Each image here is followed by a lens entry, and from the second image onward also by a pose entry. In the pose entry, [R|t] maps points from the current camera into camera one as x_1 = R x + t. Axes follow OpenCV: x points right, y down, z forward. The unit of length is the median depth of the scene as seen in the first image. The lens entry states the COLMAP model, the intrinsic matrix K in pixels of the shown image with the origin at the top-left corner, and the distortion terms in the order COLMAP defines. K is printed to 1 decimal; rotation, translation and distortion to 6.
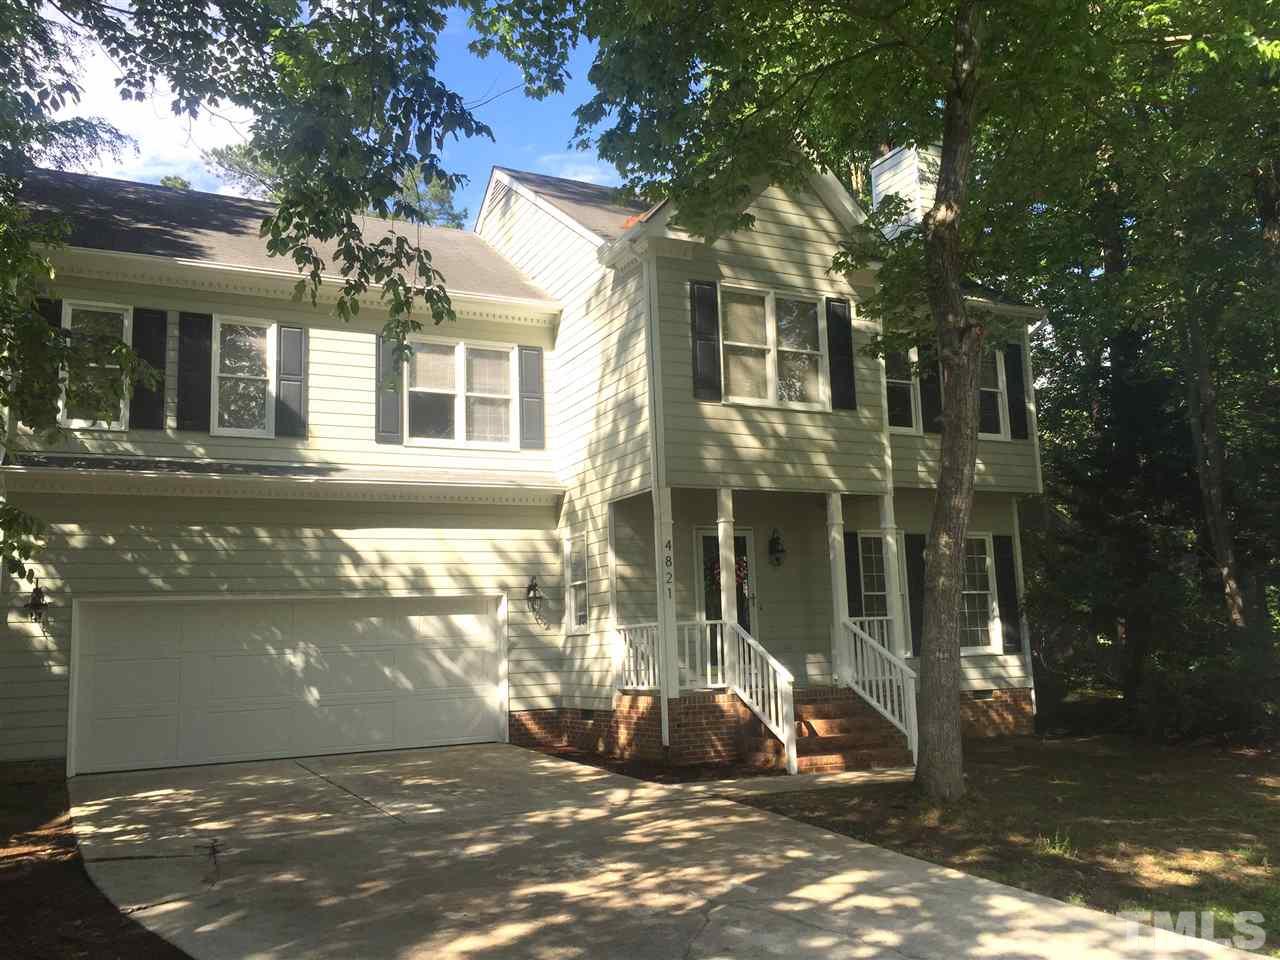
lens RADIAL K [[1070.4, 0, 640.0], [0, 1070.4, 480.0], [0, 0, 1]] dist [0.005216, -0.001208]
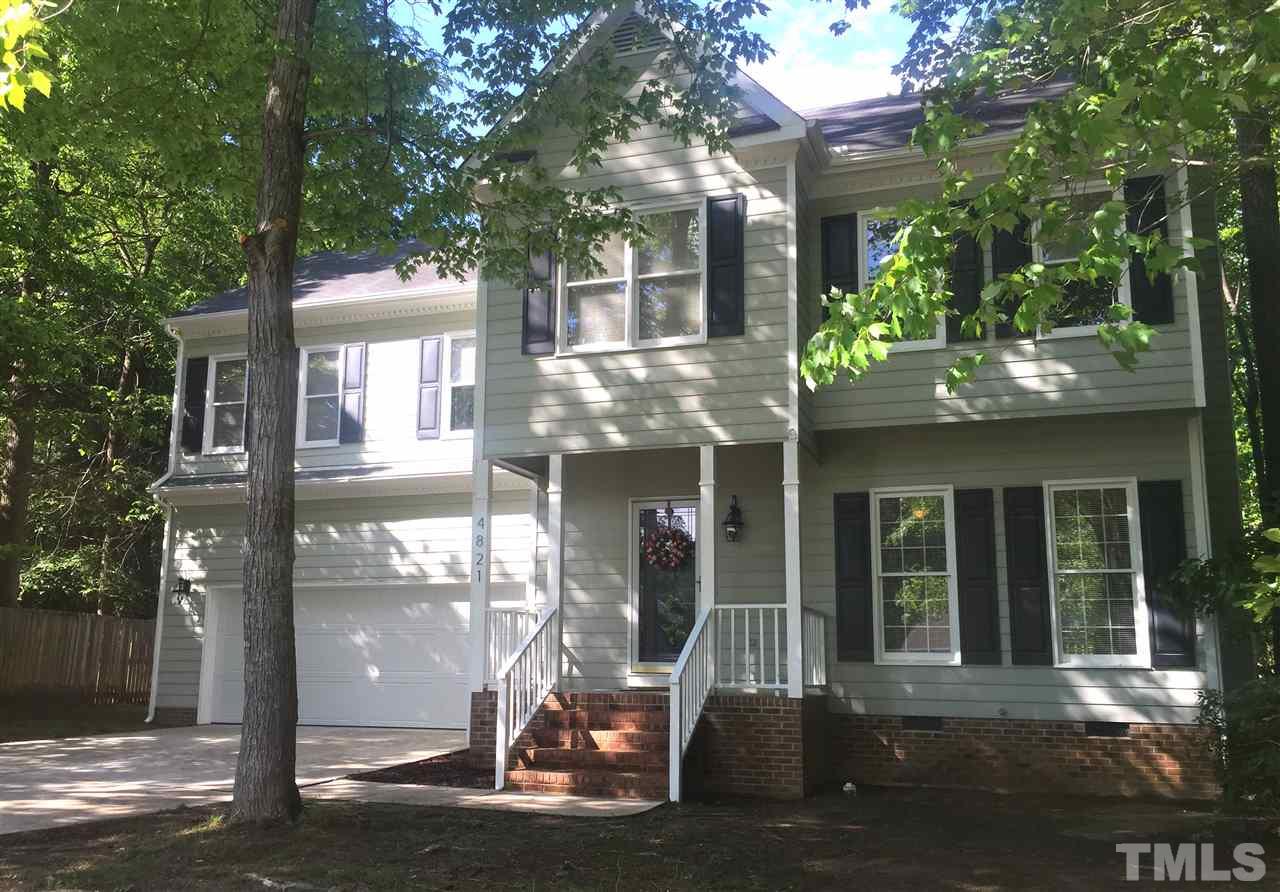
lens RADIAL K [[1073.2, 0, 640.0], [0, 1073.2, 487.6], [0, 0, 1]] dist [0.003999, -0.001451]
pose [[0.704867, -0.072352, -0.705640, 0.687006], [0.081090, 0.996482, -0.021173, 0.055133], [0.704689, -0.042296, 0.708255, 0.409880]]
